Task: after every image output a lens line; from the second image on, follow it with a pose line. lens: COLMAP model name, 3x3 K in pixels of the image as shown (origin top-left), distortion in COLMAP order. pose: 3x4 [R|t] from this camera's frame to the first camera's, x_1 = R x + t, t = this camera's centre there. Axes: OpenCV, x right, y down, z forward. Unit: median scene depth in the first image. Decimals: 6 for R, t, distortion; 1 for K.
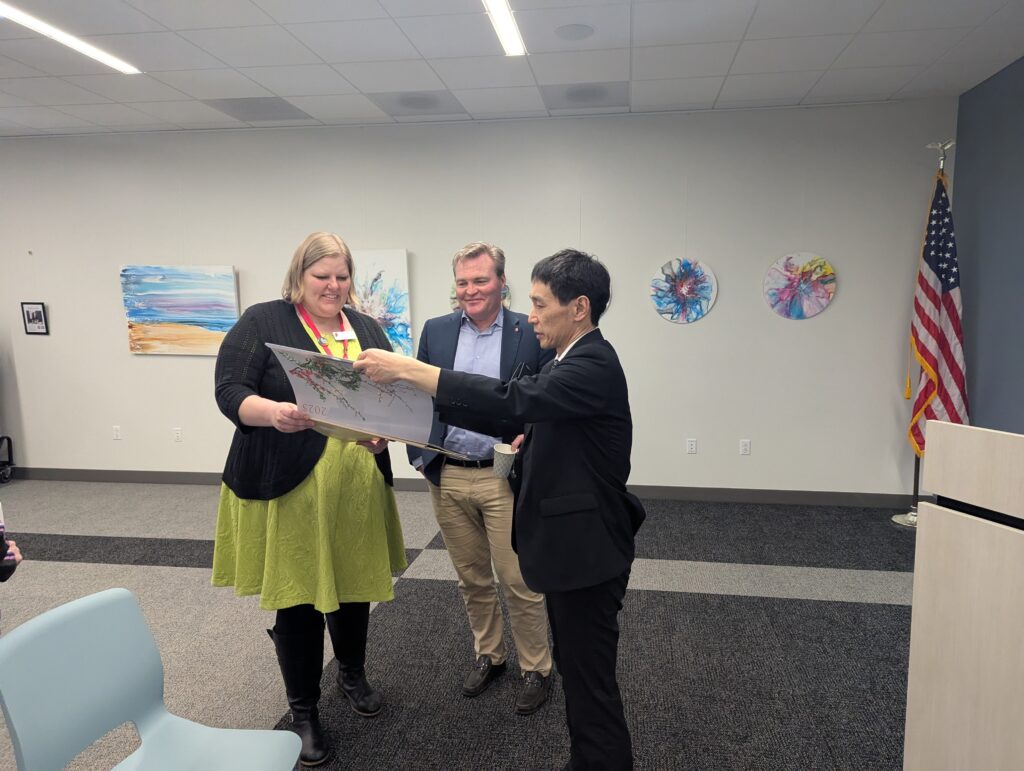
lens RADIAL K [[700.7, 0, 536.8], [0, 700.7, 391.2], [0, 0, 1]] dist [0.046240, -0.003306]
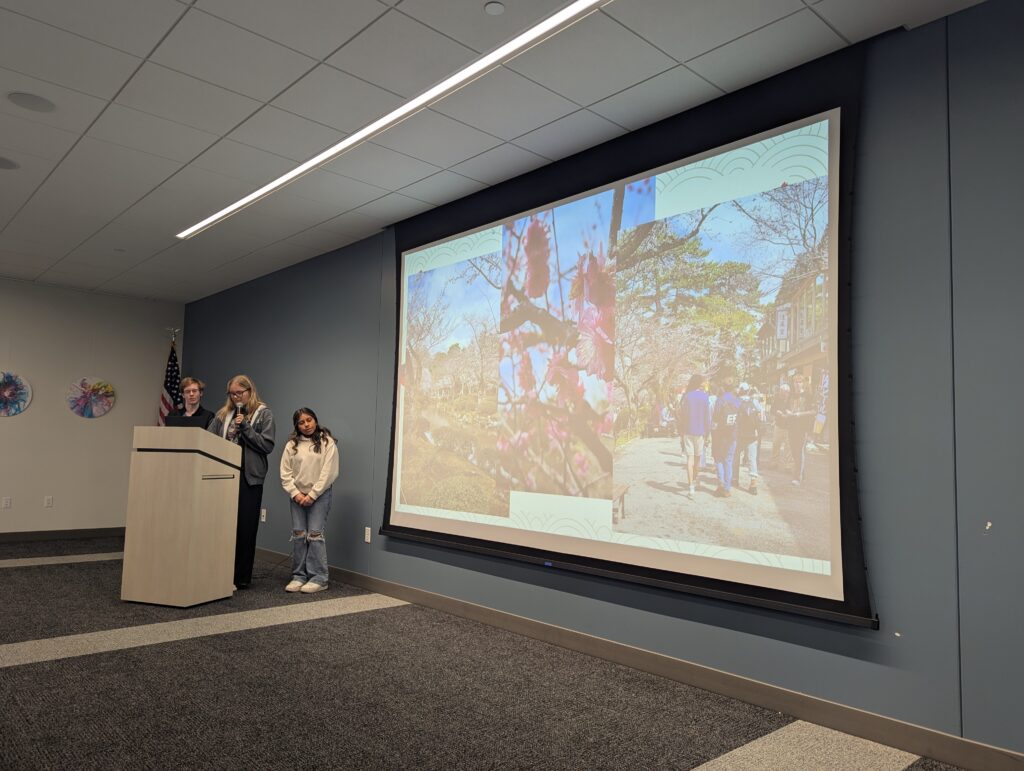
lens RADIAL K [[726.9, 0, 512.5], [0, 726.9, 395.9], [0, 0, 1]] dist [0.060388, -0.056618]
pose [[0.627996, 0.081734, 0.773912, -0.321928], [0.064232, 0.985632, -0.156216, 0.170536], [-0.775561, 0.147813, 0.613723, -0.770954]]
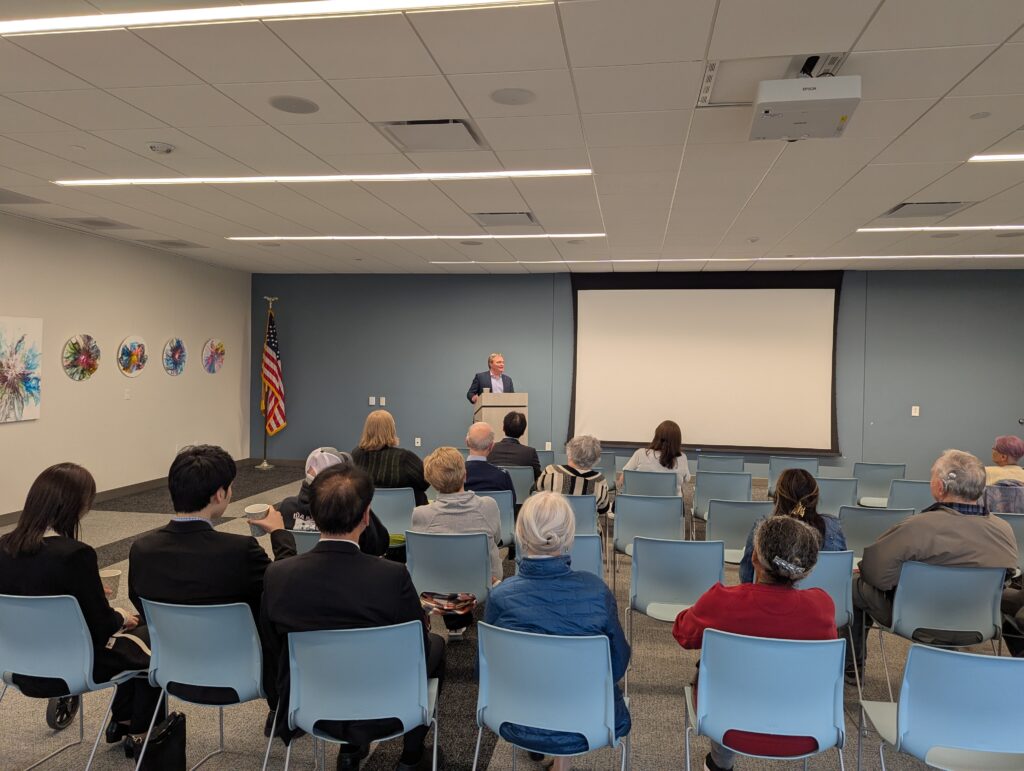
lens RADIAL K [[731.1, 0, 520.2], [0, 731.1, 374.3], [0, 0, 1]] dist [0.059368, -0.054635]
pose [[0.012388, -0.005538, 0.999908, -1.581098], [0.103441, 0.994627, 0.004227, -0.022444], [-0.994558, 0.103379, 0.012894, 0.157531]]
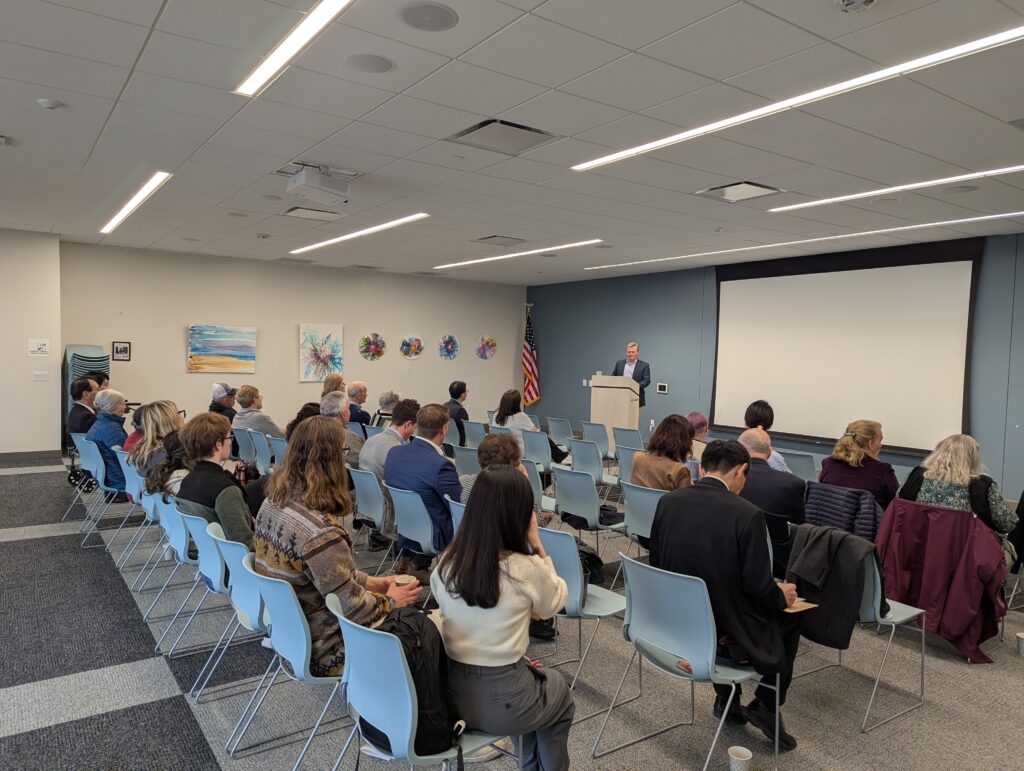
lens RADIAL K [[726.2, 0, 517.5], [0, 726.2, 398.1], [0, 0, 1]] dist [0.061313, -0.055508]
pose [[0.724722, -0.019788, 0.688757, -1.452587], [0.054392, 0.998111, -0.028557, 0.132534], [-0.686891, 0.058159, 0.724430, -1.088835]]
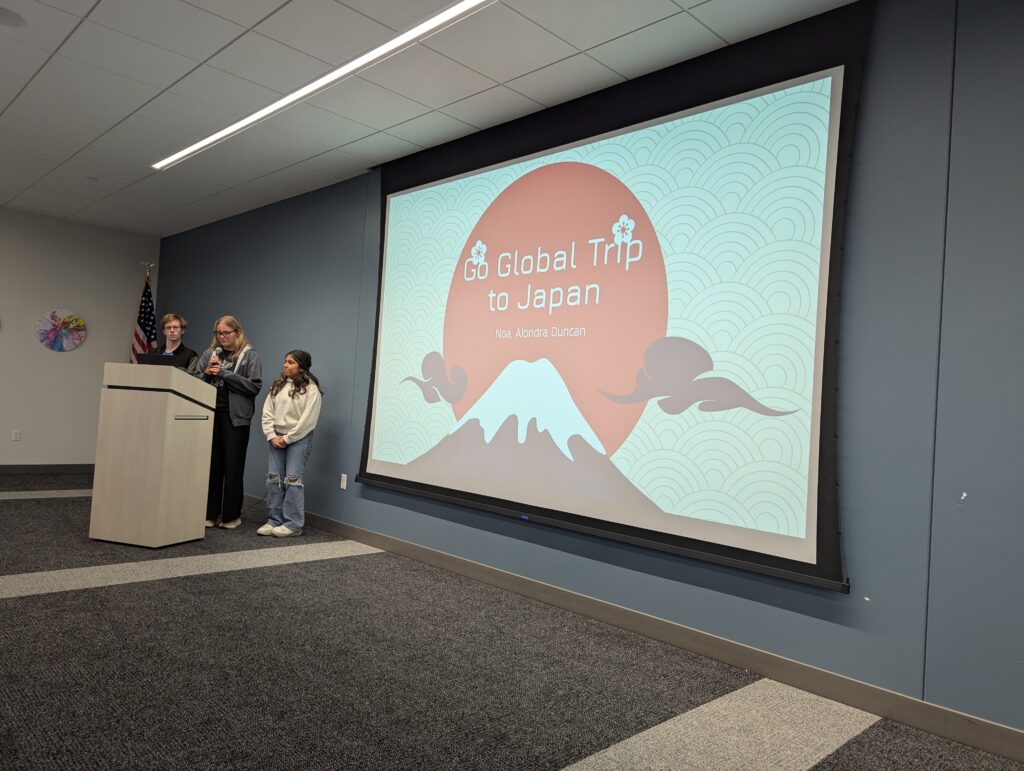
lens RADIAL K [[727.7, 0, 515.7], [0, 727.7, 386.1], [0, 0, 1]] dist [0.053467, -0.047351]
pose [[0.600594, 0.065464, 0.796870, -0.315161], [0.027931, 0.994316, -0.102736, 0.168433], [-0.799066, 0.083960, 0.595352, -0.763078]]
